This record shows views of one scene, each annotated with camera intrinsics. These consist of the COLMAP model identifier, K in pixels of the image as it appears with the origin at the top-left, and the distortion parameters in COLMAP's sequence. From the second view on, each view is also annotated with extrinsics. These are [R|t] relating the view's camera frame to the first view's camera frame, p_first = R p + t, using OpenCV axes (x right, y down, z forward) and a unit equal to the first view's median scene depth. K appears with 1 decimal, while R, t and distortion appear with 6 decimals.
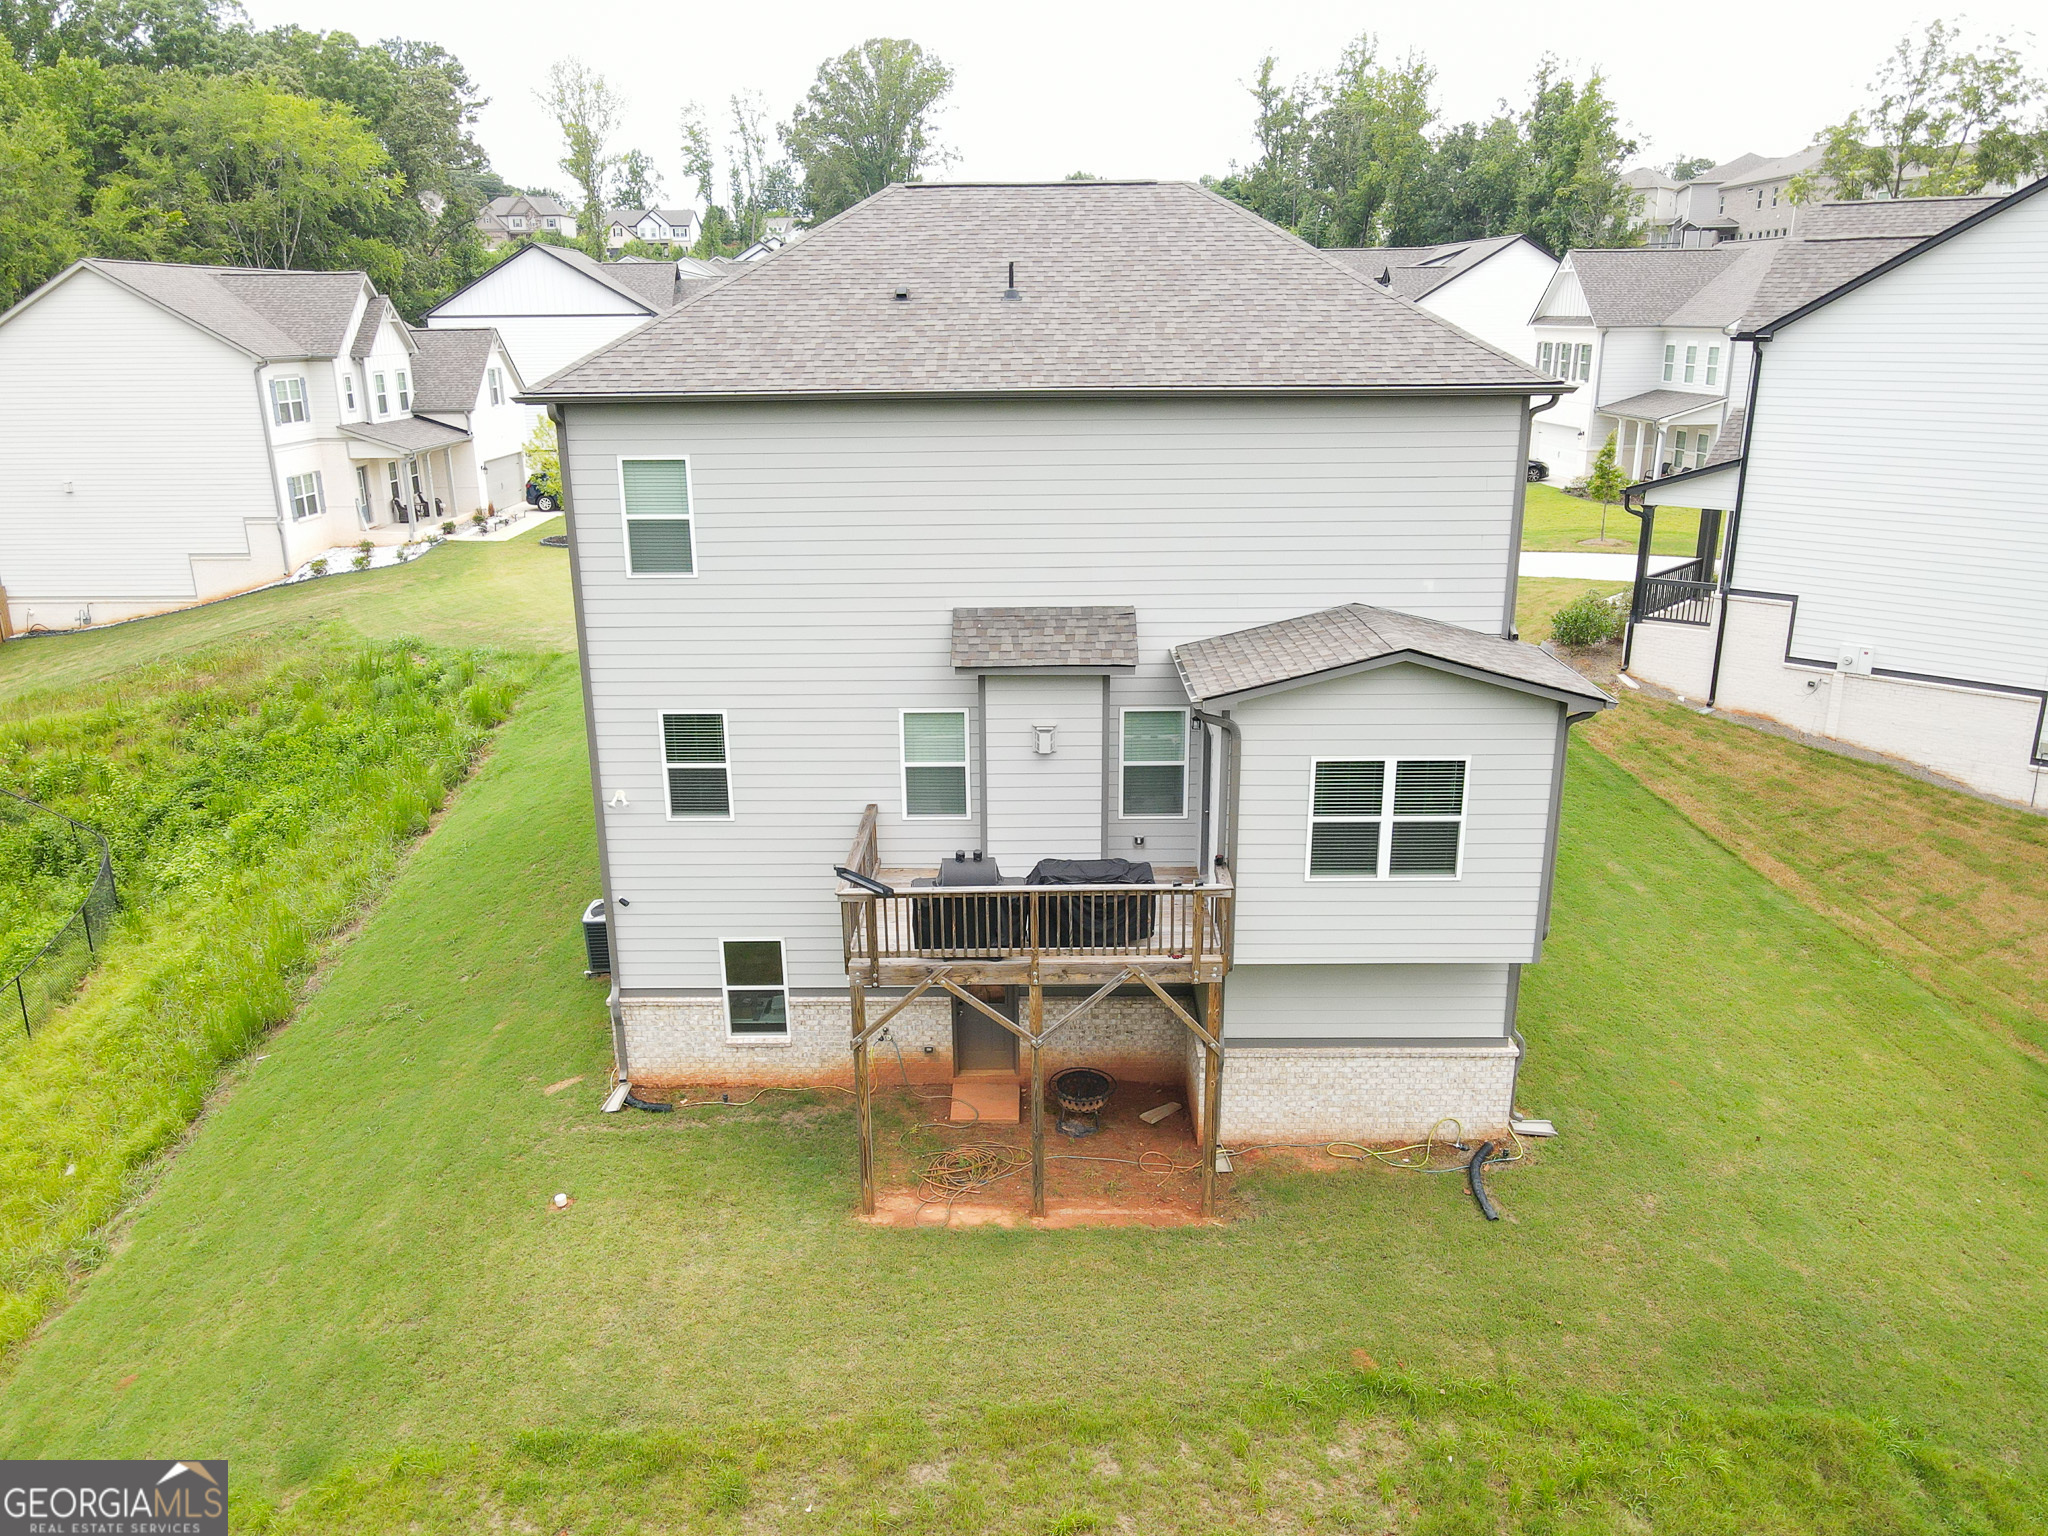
lens RADIAL K [[1502.8, 0, 1024.0], [0, 1502.8, 768.0], [0, 0, 1]] dist [0.011156, 0.007328]
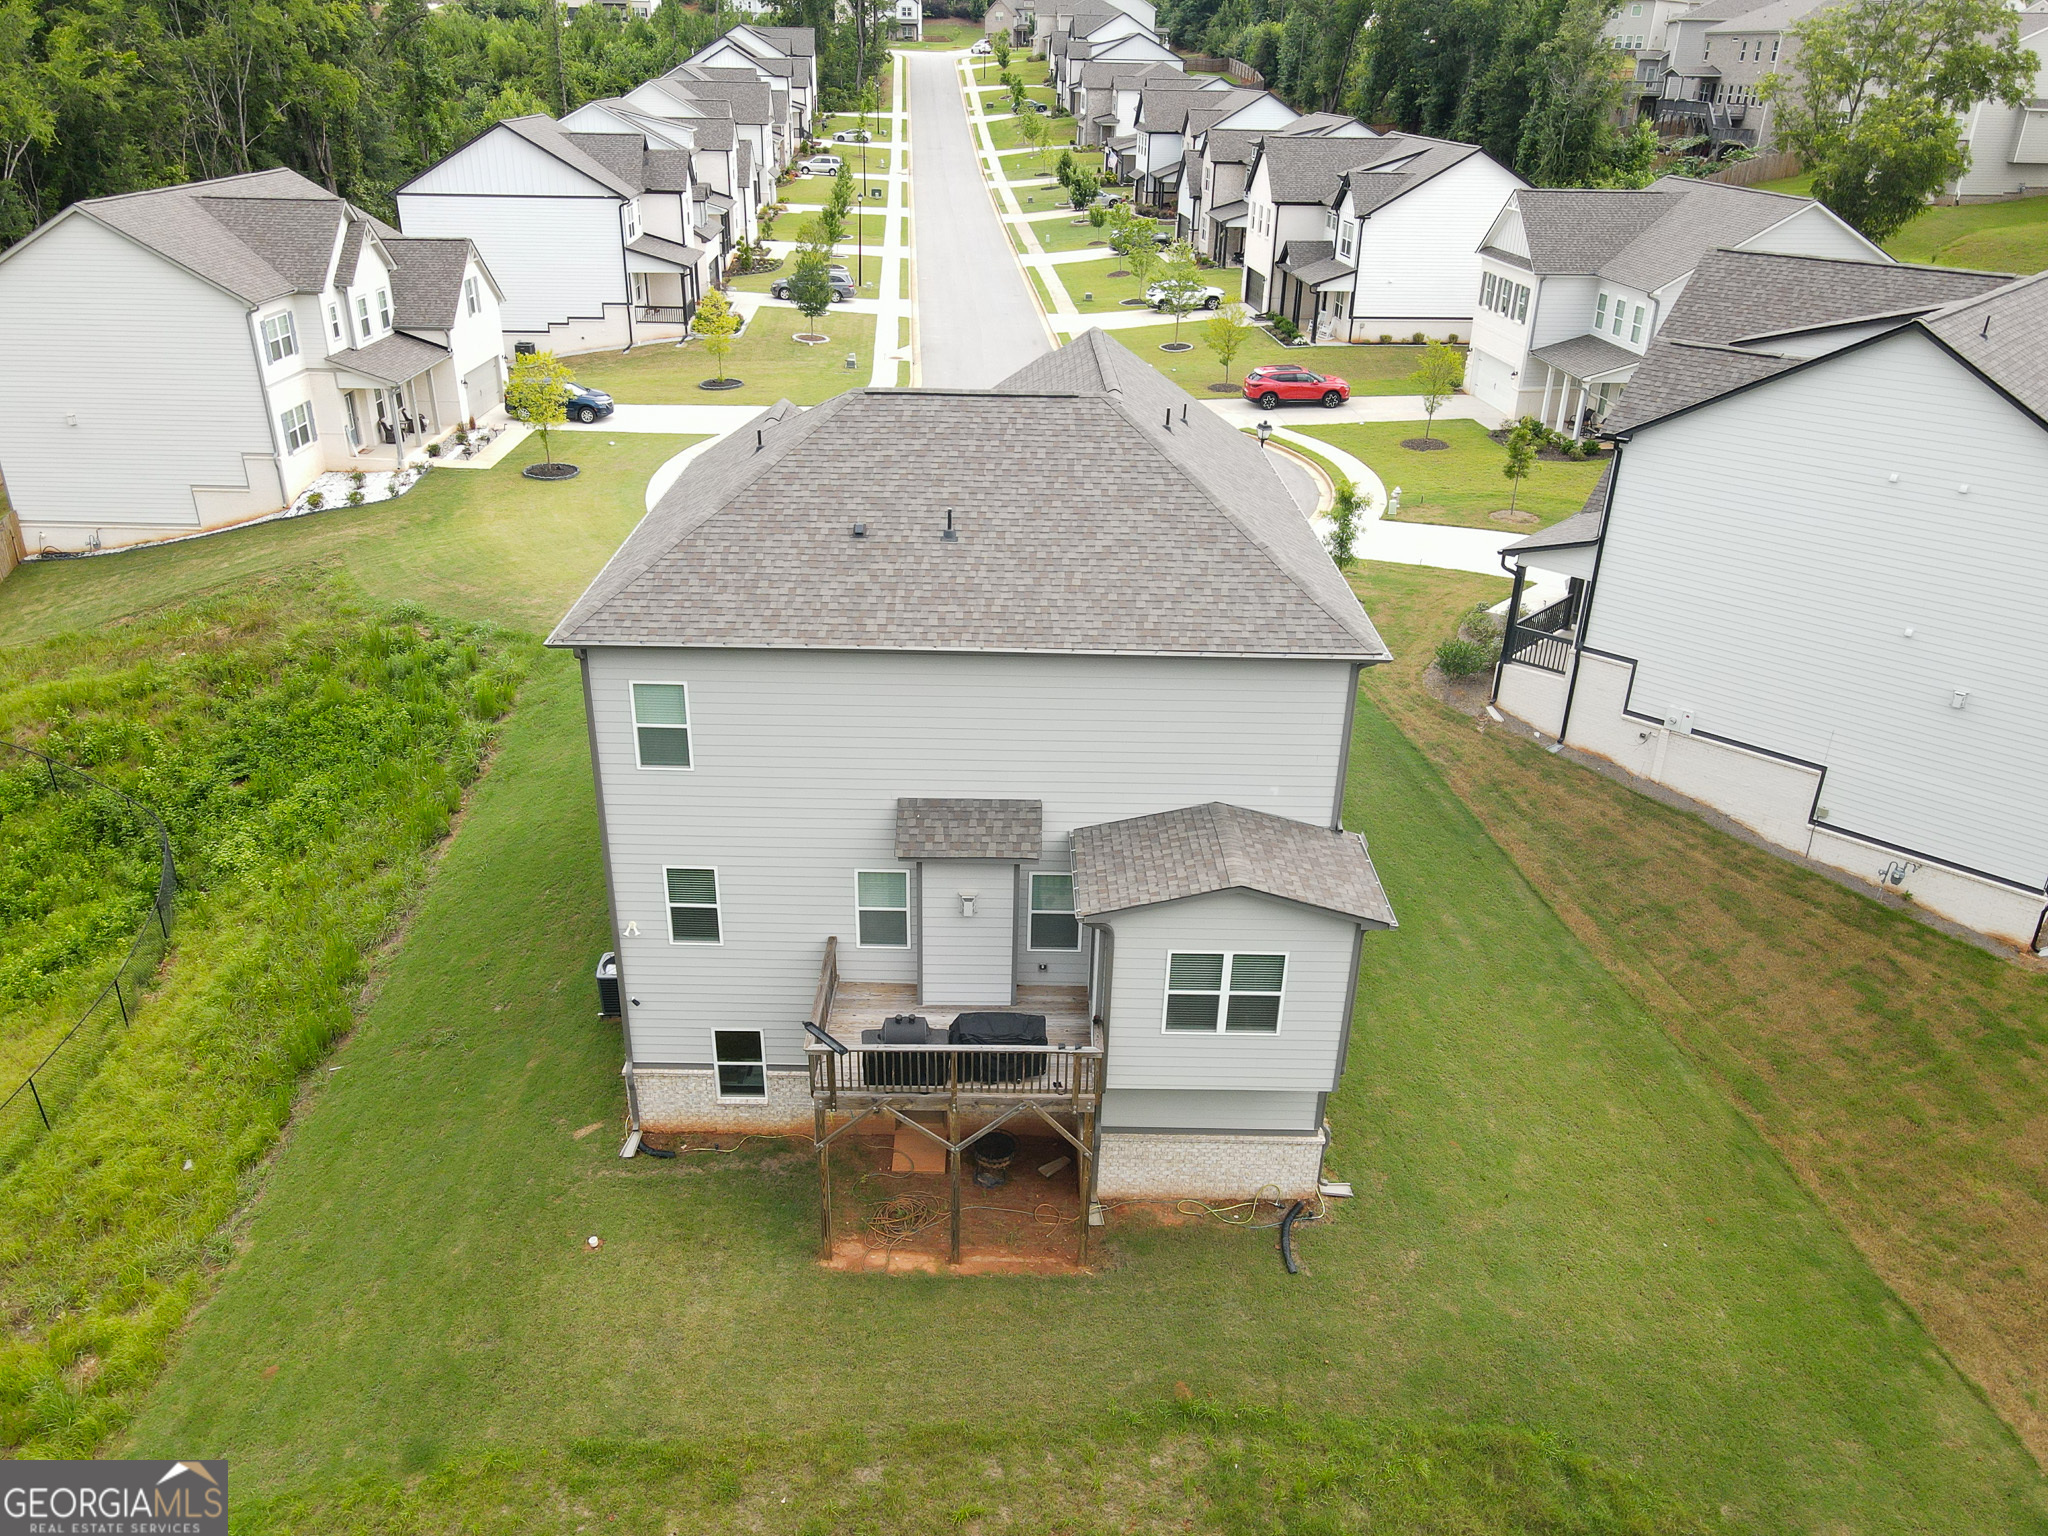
lens RADIAL K [[1504.2, 0, 1024.0], [0, 1504.2, 768.0], [0, 0, 1]] dist [0.011512, 0.003492]
pose [[0.999479, 0.021800, 0.023798, 0.025735], [-0.025095, 0.988621, 0.148322, -0.295210], [-0.020293, -0.148842, 0.988653, -0.225223]]
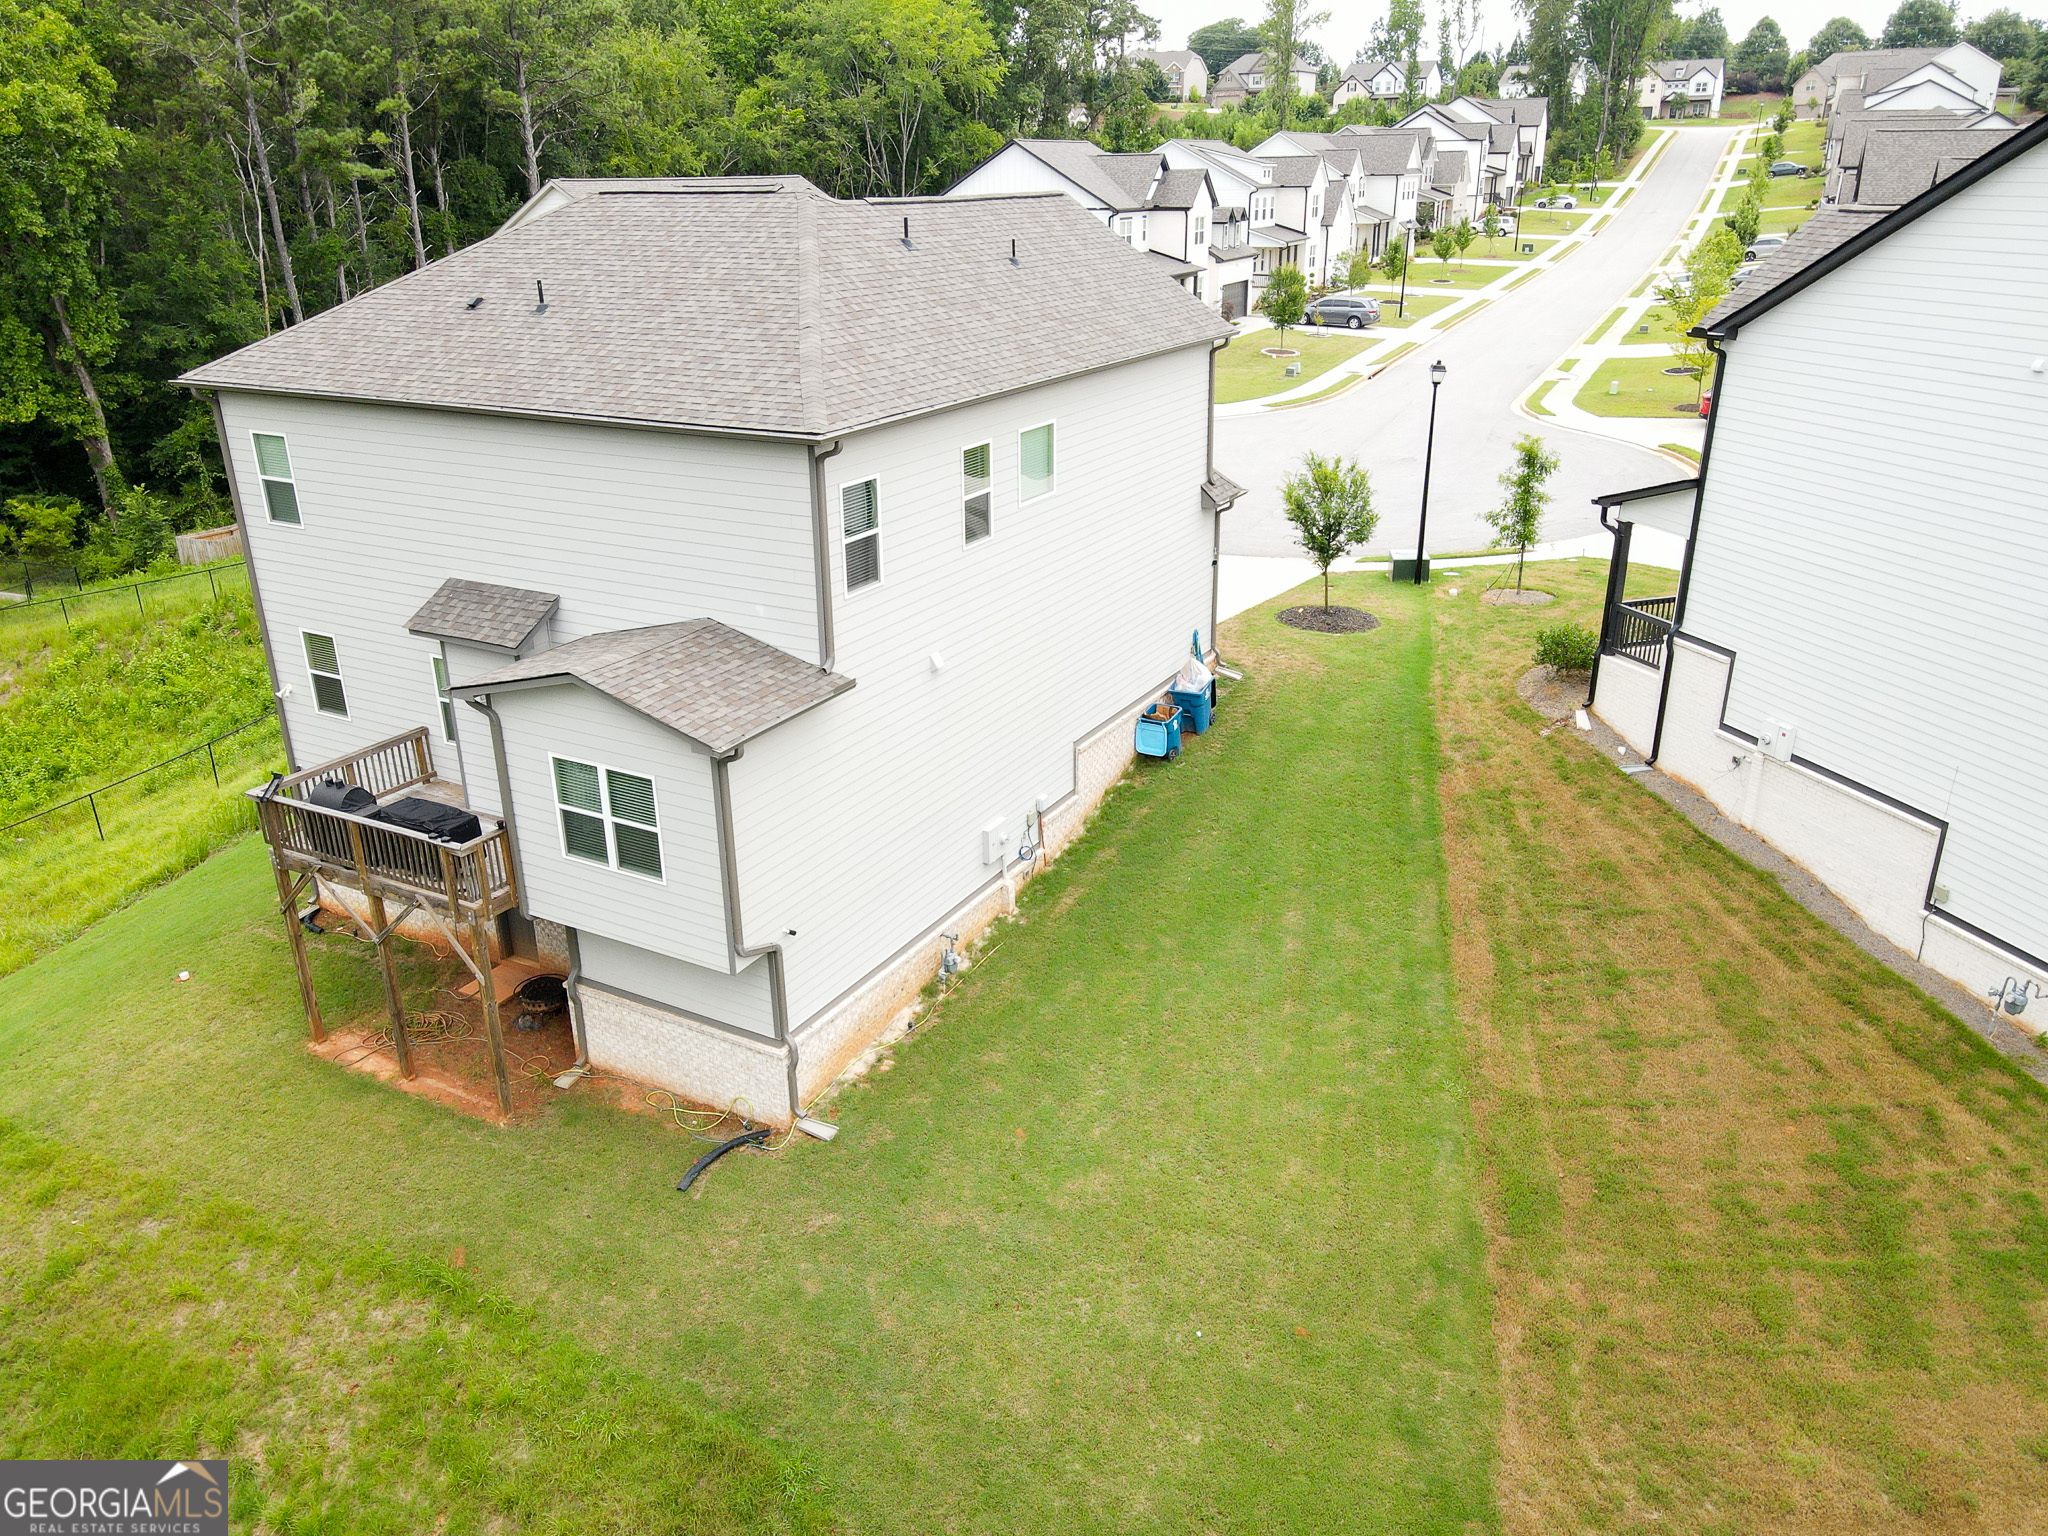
lens RADIAL K [[1509.3, 0, 1024.0], [0, 1509.3, 768.0], [0, 0, 1]] dist [0.017358, 0.002343]
pose [[0.877796, 0.176358, -0.445390, 0.847500], [-0.136349, 0.983290, 0.120624, -0.151781], [0.459220, -0.045155, 0.887174, 0.122447]]
